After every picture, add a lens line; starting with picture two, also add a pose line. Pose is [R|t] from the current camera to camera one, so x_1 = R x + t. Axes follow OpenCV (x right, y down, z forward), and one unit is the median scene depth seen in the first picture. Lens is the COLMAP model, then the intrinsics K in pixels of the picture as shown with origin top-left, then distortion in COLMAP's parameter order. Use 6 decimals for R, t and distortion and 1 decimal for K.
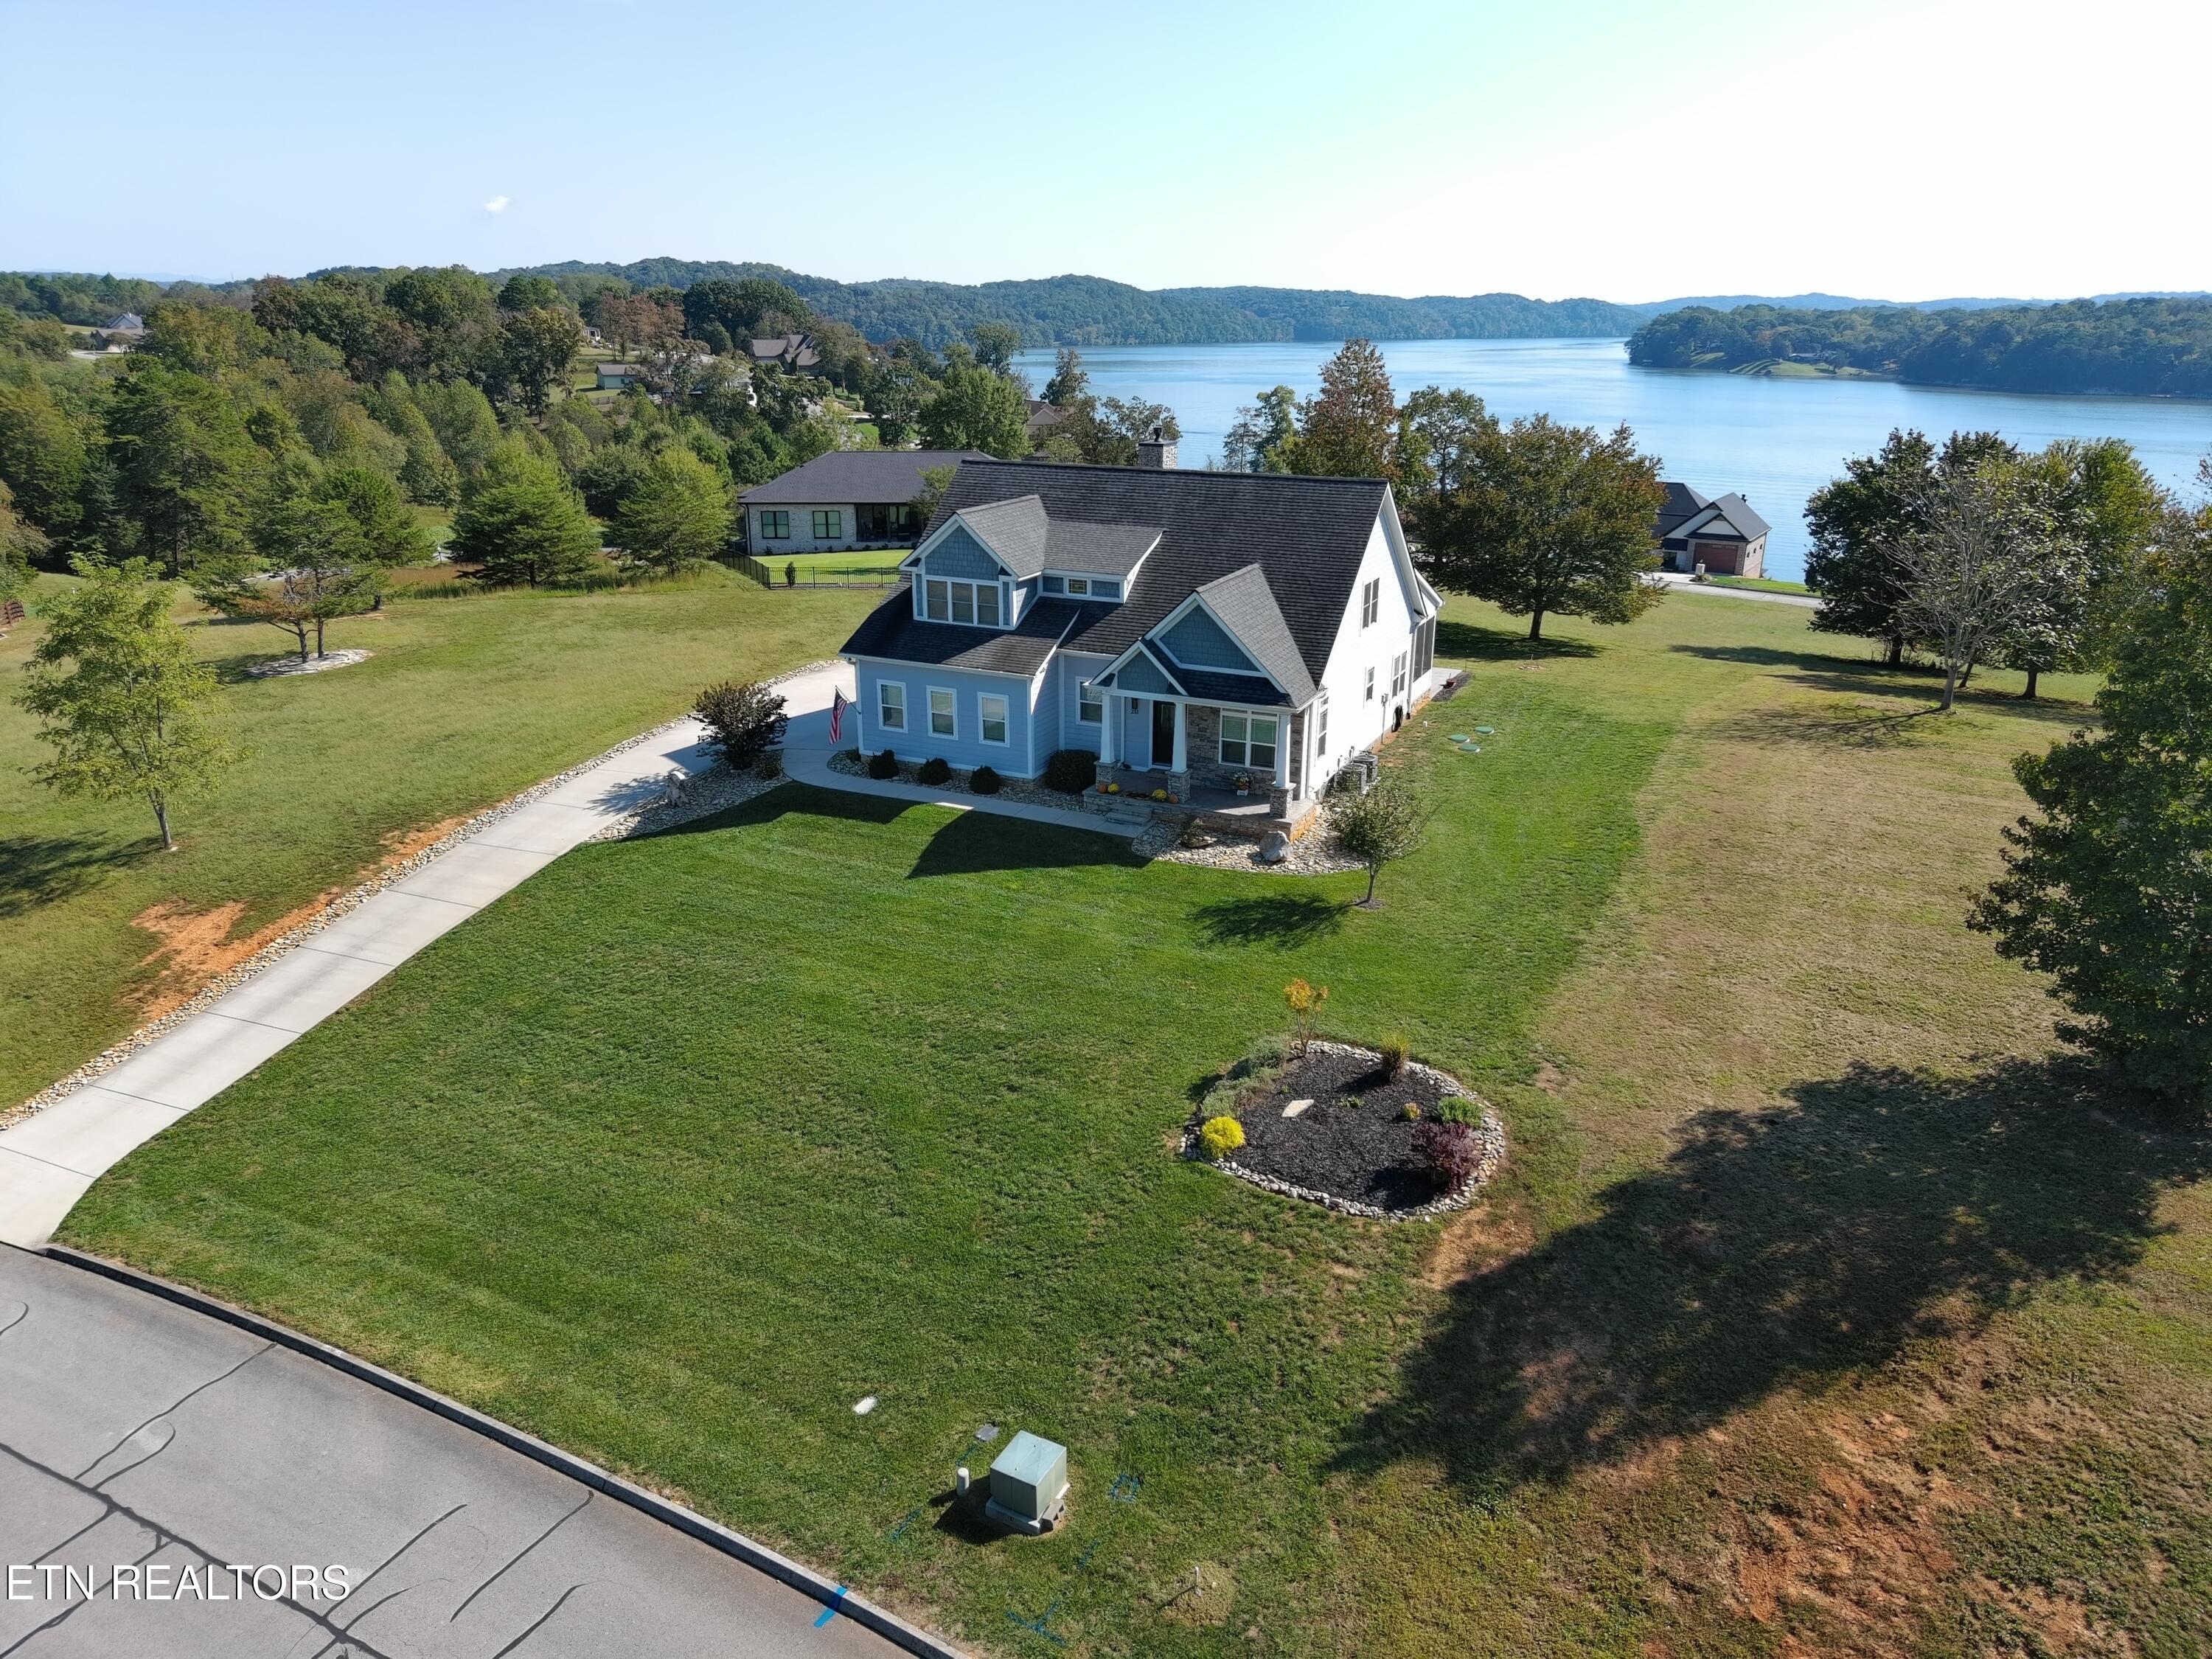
lens RADIAL K [[1497.9, 0, 1106.0], [0, 1497.9, 829.5], [0, 0, 1]] dist [0.036051, -0.040213]
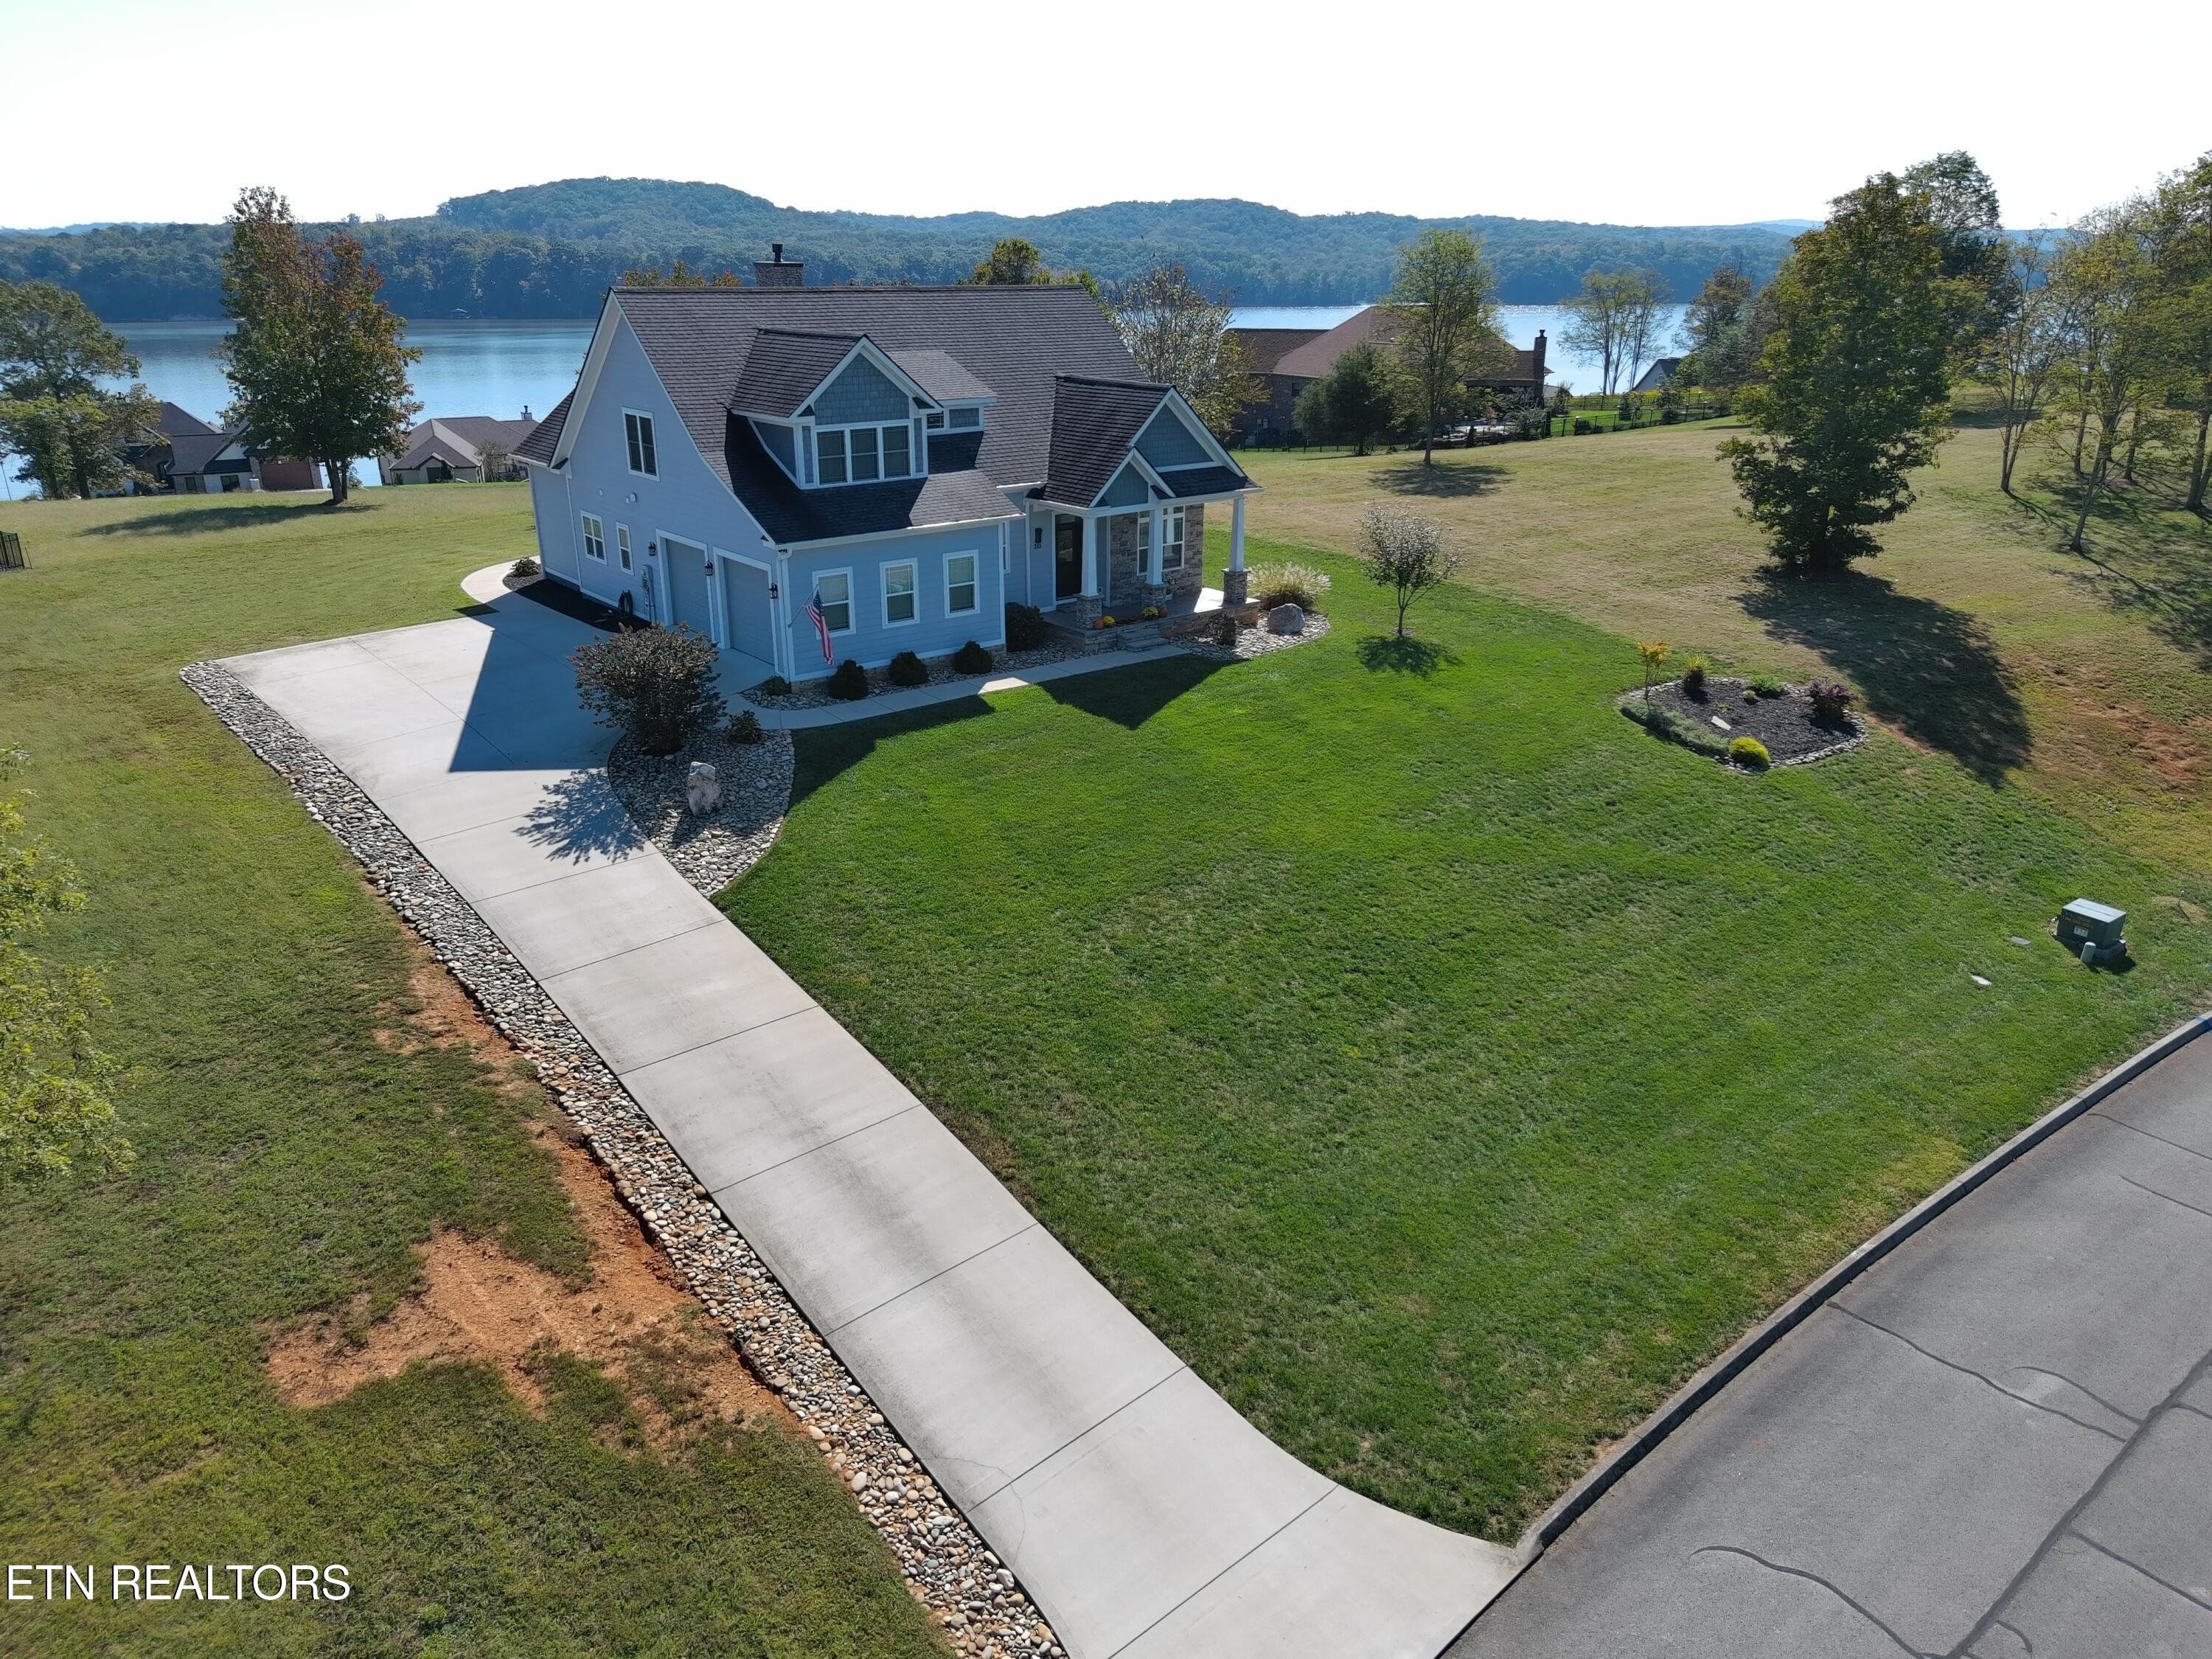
lens RADIAL K [[1497.9, 0, 1106.0], [0, 1497.9, 829.5], [0, 0, 1]] dist [0.036051, -0.040213]
pose [[0.428075, -0.324898, 0.843323, -0.781790], [0.291160, 0.932970, 0.211641, -0.098874], [-0.855557, 0.154944, 0.493978, 0.541867]]
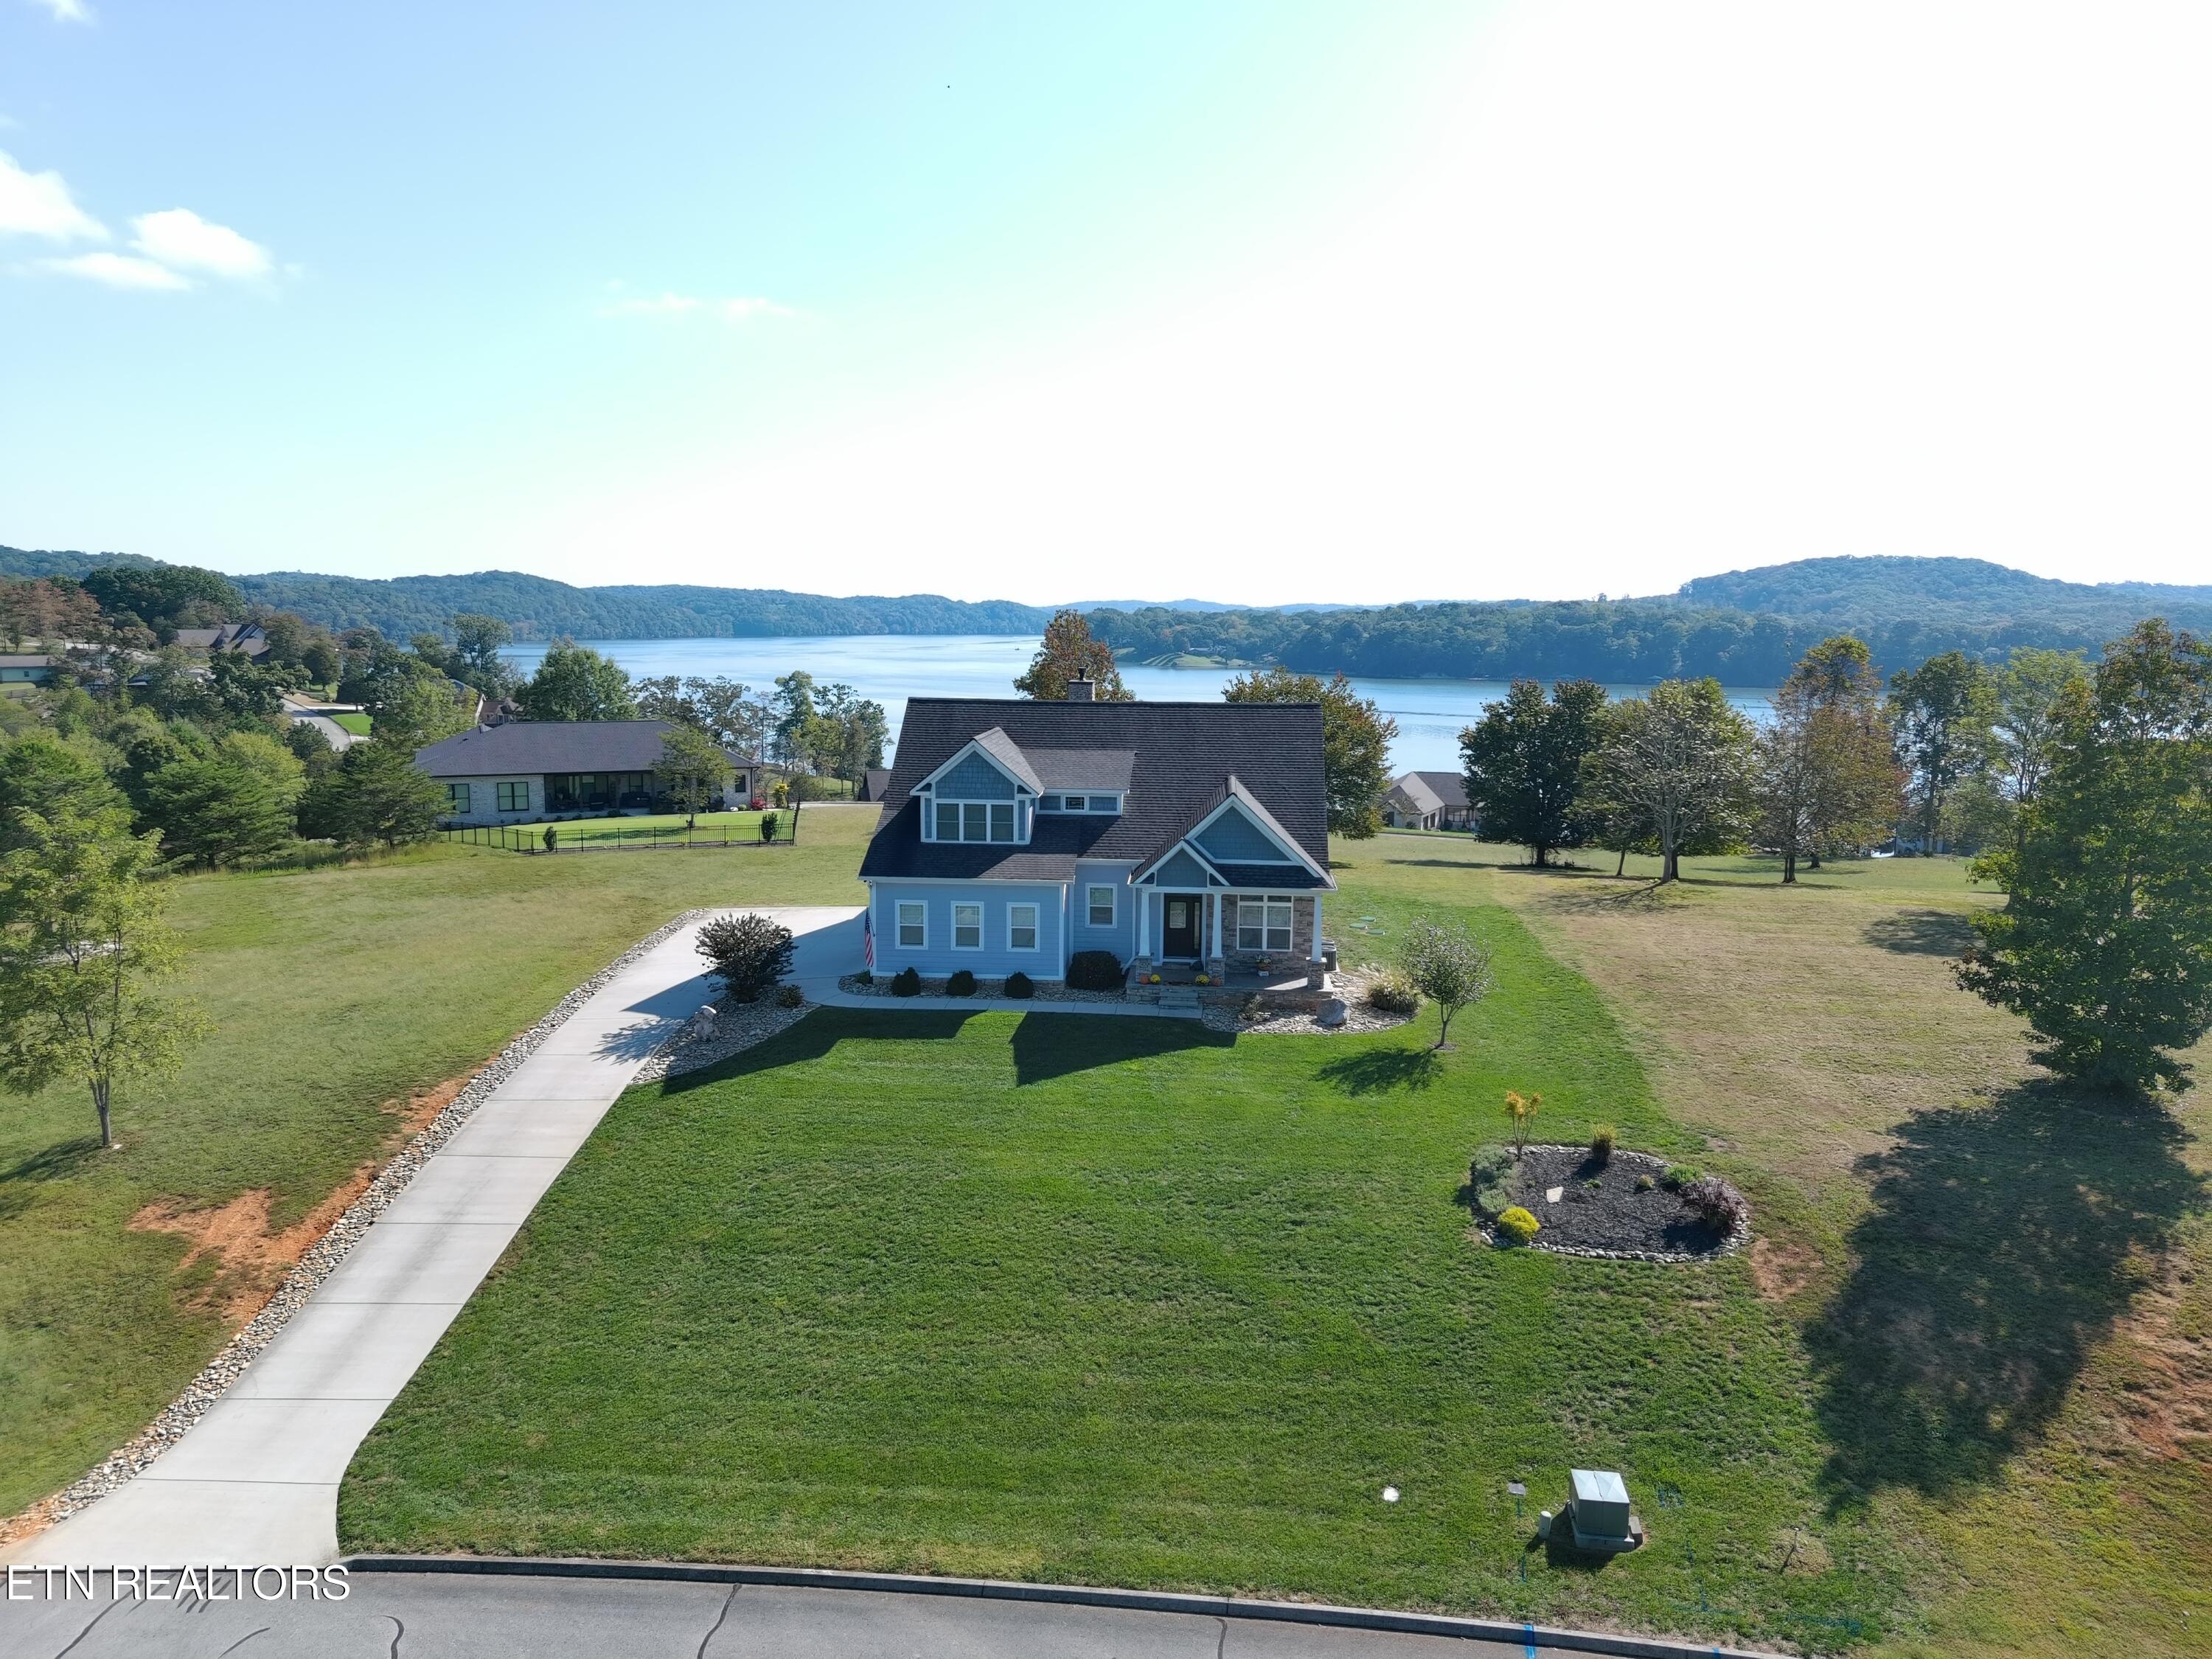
lens RADIAL K [[1501.9, 0, 1106.0], [0, 1501.9, 829.5], [0, 0, 1]] dist [0.031699, -0.032617]
pose [[0.934112, -0.045630, 0.354052, -0.391315], [0.110771, 0.979891, -0.165965, 0.041021], [-0.339359, 0.194248, 0.920382, -0.008110]]
